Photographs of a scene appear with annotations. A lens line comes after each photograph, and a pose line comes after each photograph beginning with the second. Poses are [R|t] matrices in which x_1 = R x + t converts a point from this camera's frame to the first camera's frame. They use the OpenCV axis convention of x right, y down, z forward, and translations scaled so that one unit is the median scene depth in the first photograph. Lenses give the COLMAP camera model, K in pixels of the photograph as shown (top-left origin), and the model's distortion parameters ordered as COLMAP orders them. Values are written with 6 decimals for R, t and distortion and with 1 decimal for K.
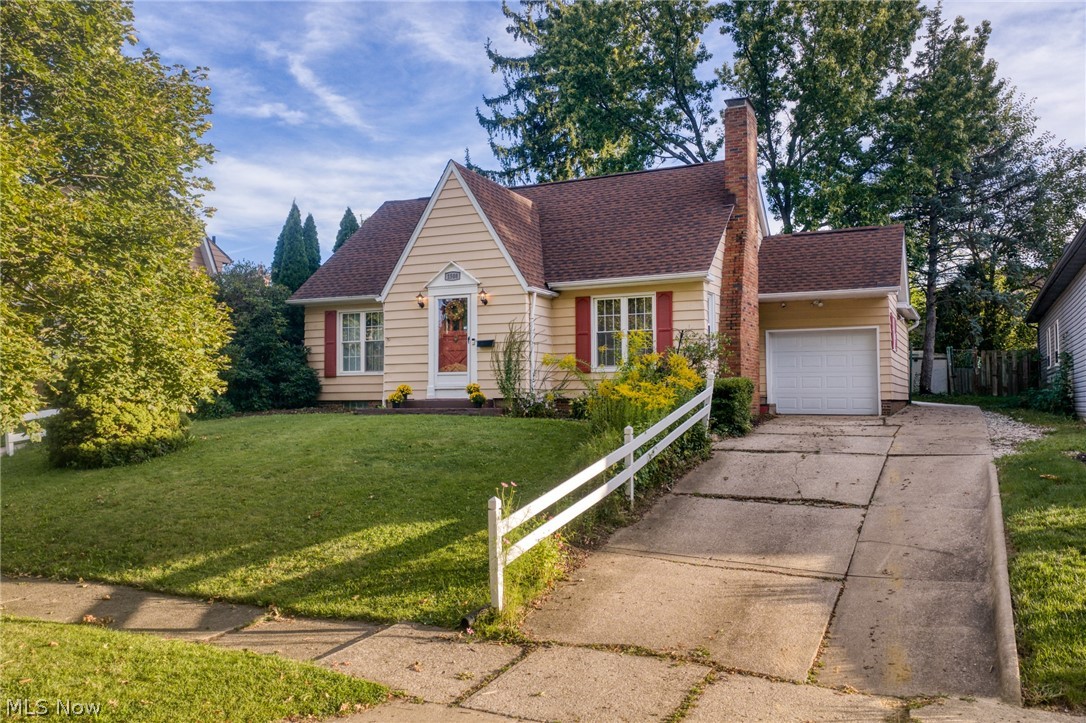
lens RADIAL K [[890.9, 0, 538.1], [0, 890.9, 361.1], [0, 0, 1]] dist [0.081399, -0.196996]
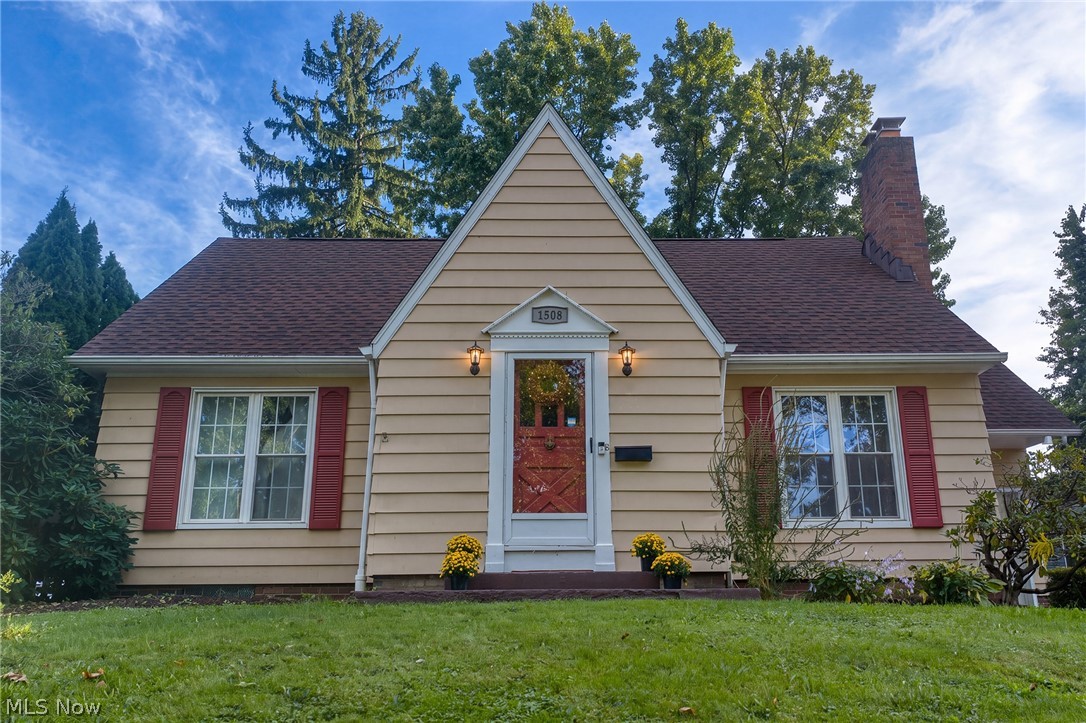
lens RADIAL K [[915.1, 0, 544.3], [0, 915.1, 359.9], [0, 0, 1]] dist [0.010212, 0.000406]
pose [[0.893913, 0.125581, 0.430290, -0.268819], [-0.017053, 0.968785, -0.247315, 0.045326], [-0.447917, 0.213740, 0.868151, 0.493937]]
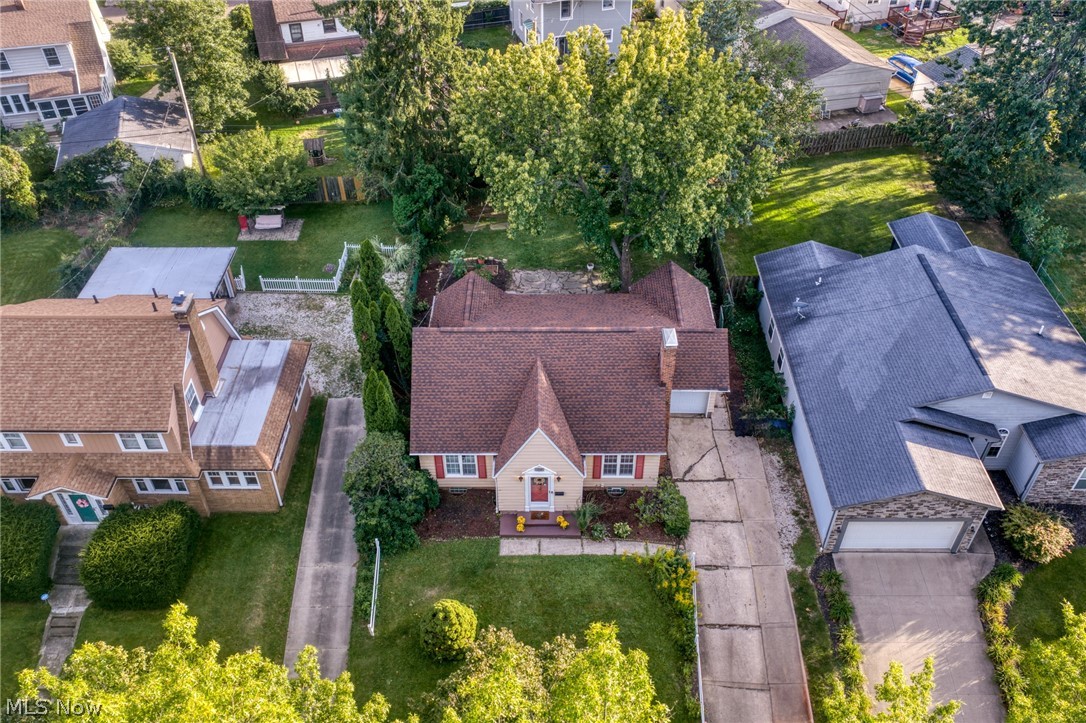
lens RADIAL K [[891.4, 0, 536.0], [0, 891.4, 360.3], [0, 0, 1]] dist [0.041457, -0.062472]
pose [[0.909096, -0.280419, 0.308074, -0.539478], [-0.006521, 0.729850, 0.683576, -1.355602], [-0.416536, -0.623445, 0.661675, -0.097565]]
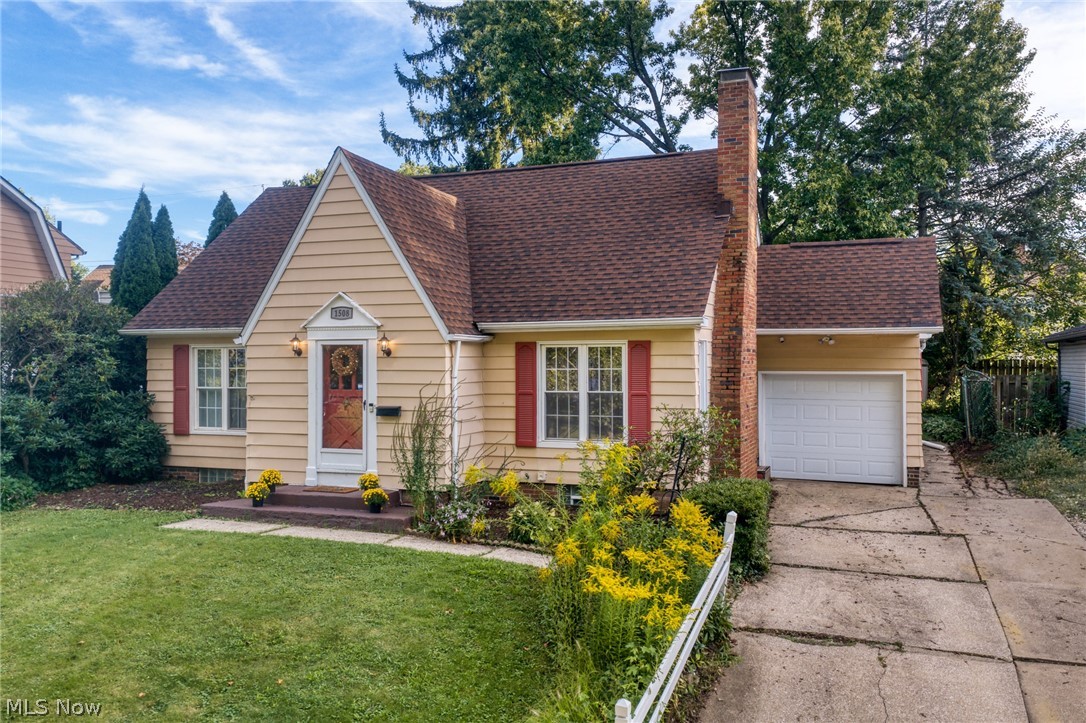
lens RADIAL K [[891.4, 0, 536.0], [0, 891.4, 360.3], [0, 0, 1]] dist [0.041457, -0.062472]
pose [[0.997083, 0.000600, 0.076325, 0.003125], [-0.003978, 0.999019, 0.044108, -0.077670], [-0.076224, -0.044283, 0.996107, 0.243551]]
